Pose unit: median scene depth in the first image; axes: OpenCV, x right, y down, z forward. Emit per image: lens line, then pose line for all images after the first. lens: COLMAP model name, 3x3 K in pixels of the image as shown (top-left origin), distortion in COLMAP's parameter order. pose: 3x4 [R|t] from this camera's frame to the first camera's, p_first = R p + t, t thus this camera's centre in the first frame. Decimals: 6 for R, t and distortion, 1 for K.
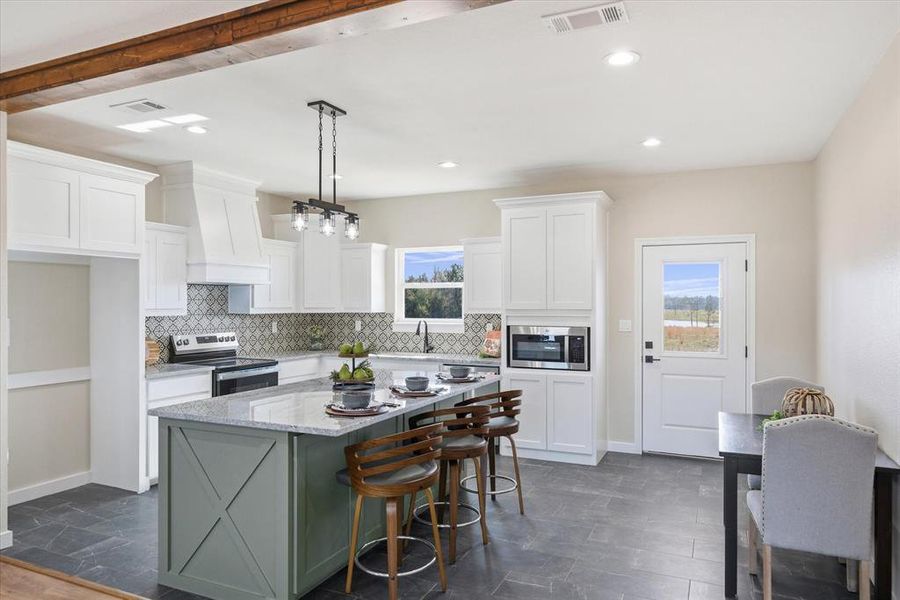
lens RADIAL K [[588.3, 0, 456.0], [0, 588.3, 303.1], [0, 0, 1]] dist [-0.003411, 0.002737]
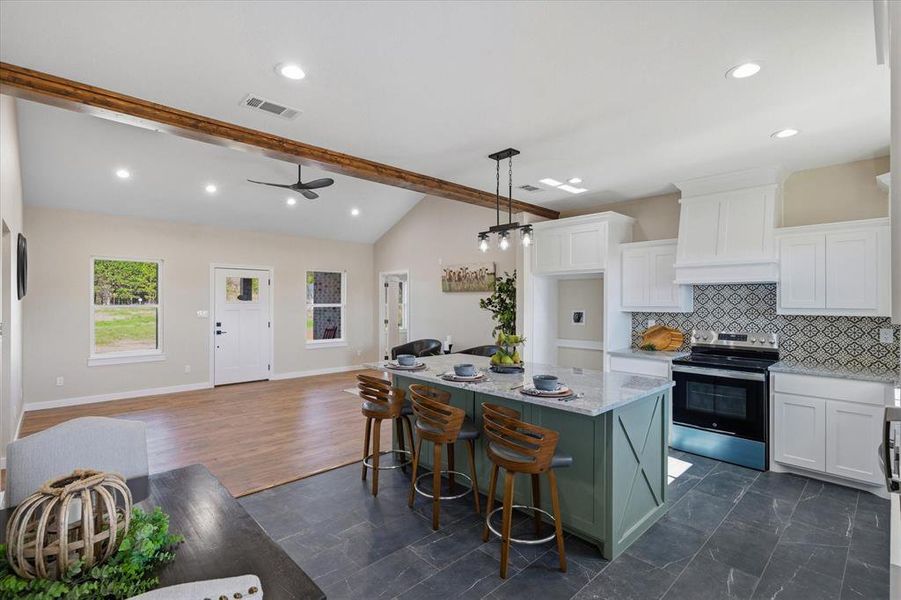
lens RADIAL K [[426.4, 0, 452.1], [0, 426.4, 300.5], [0, 0, 1]] dist [0.003157, -0.000056]
pose [[-0.373172, -0.005829, -0.927744, 0.495763], [-0.006584, 0.999972, -0.003635, 0.002760], [0.927739, 0.004752, -0.373199, 0.864656]]
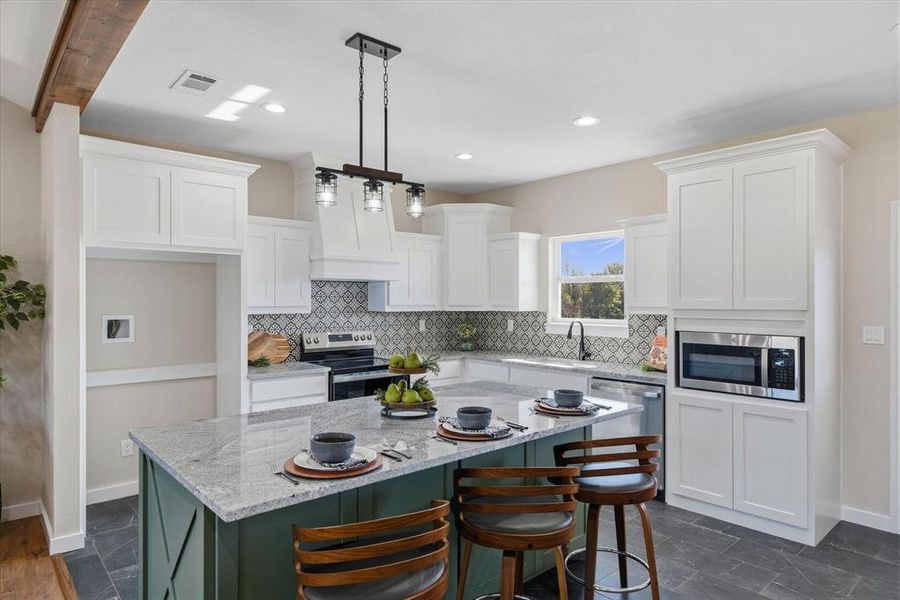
lens RADIAL K [[536.7, 0, 448.7], [0, 536.7, 301.3], [0, 0, 1]] dist [0.008800, -0.008559]
pose [[0.912652, 0.001030, -0.408735, 0.108173], [-0.000100, 0.999997, 0.002298, -0.000674], [0.408737, -0.002057, 0.912650, 0.277317]]
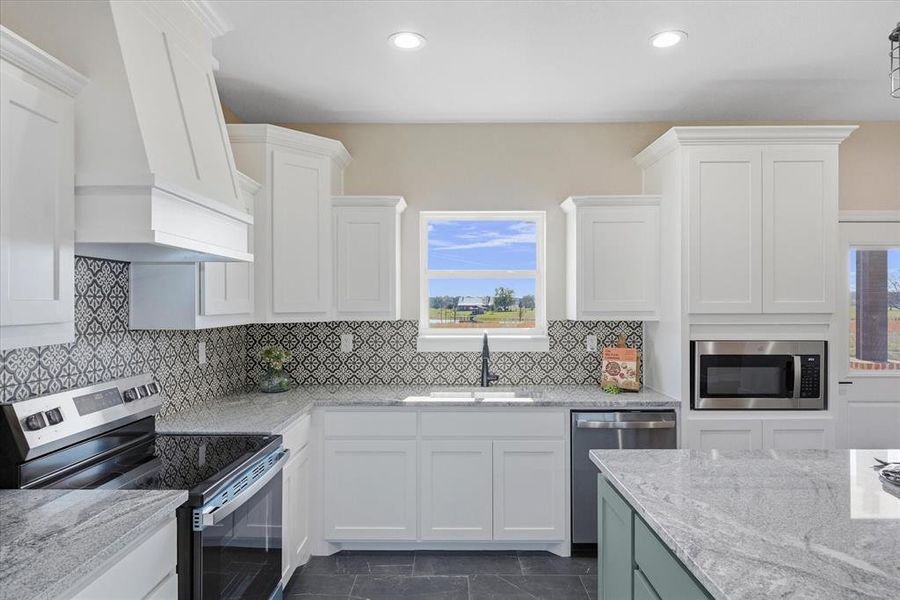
lens RADIAL K [[552.0, 0, 452.1], [0, 552.0, 303.6], [0, 0, 1]] dist [-0.000900, -0.003900]
pose [[0.914913, -0.003148, 0.403639, -0.378201], [0.002266, 0.999994, 0.002663, -0.001523], [-0.403645, -0.001522, 0.914915, 0.612742]]
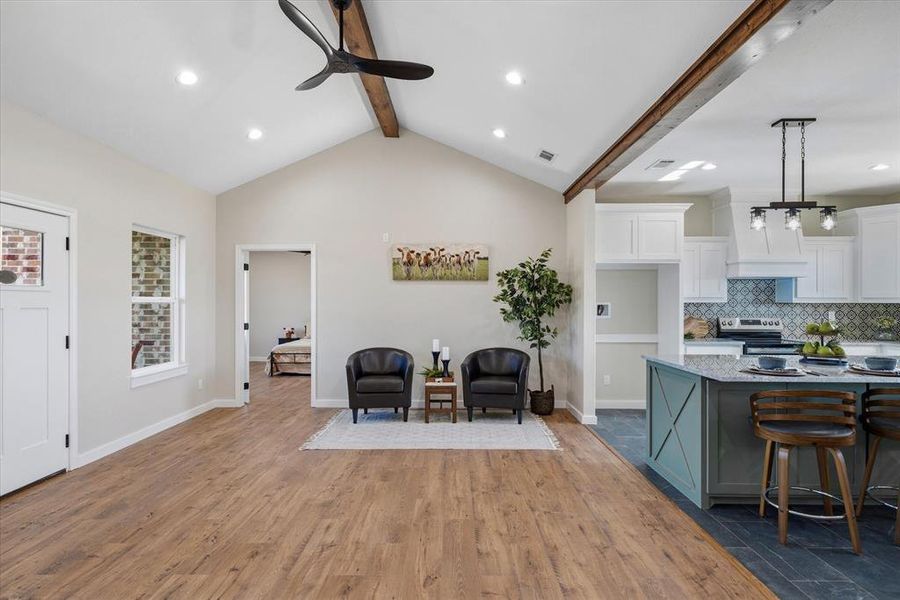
lens RADIAL K [[463.6, 0, 449.4], [0, 463.6, 301.7], [0, 0, 1]] dist [0.005120, 0.002700]
pose [[0.405632, -0.001335, -0.914035, 0.244499], [-0.002300, 0.999994, -0.002481, 0.022212], [0.914034, 0.003109, 0.405627, -0.004569]]
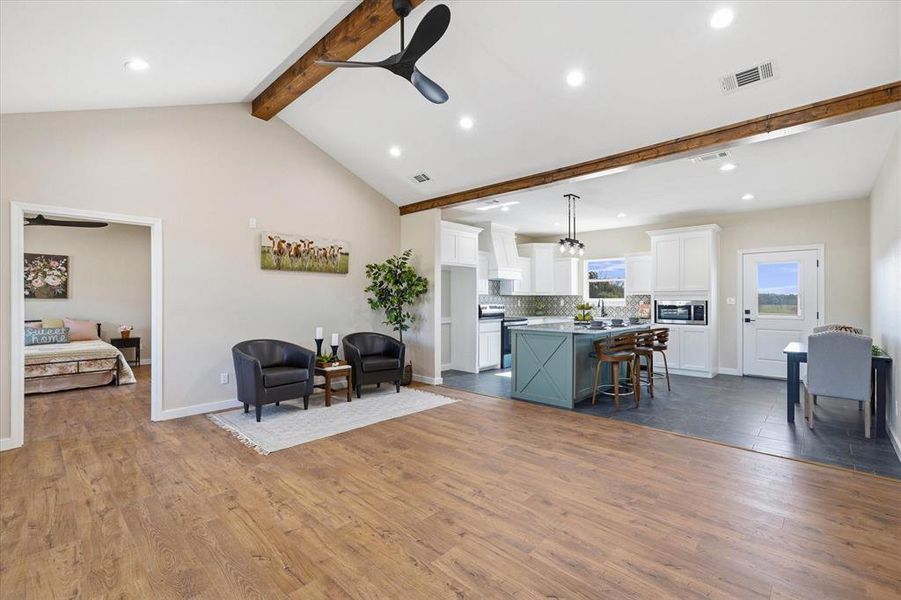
lens RADIAL K [[397.1, 0, 455.4], [0, 397.1, 298.0], [0, 0, 1]] dist [-0.001991, 0.003300]
pose [[0.946240, -0.001810, -0.323461, -0.104530], [0.000344, 0.999989, -0.004588, 0.038258], [0.323466, 0.004231, 0.946230, -0.379277]]
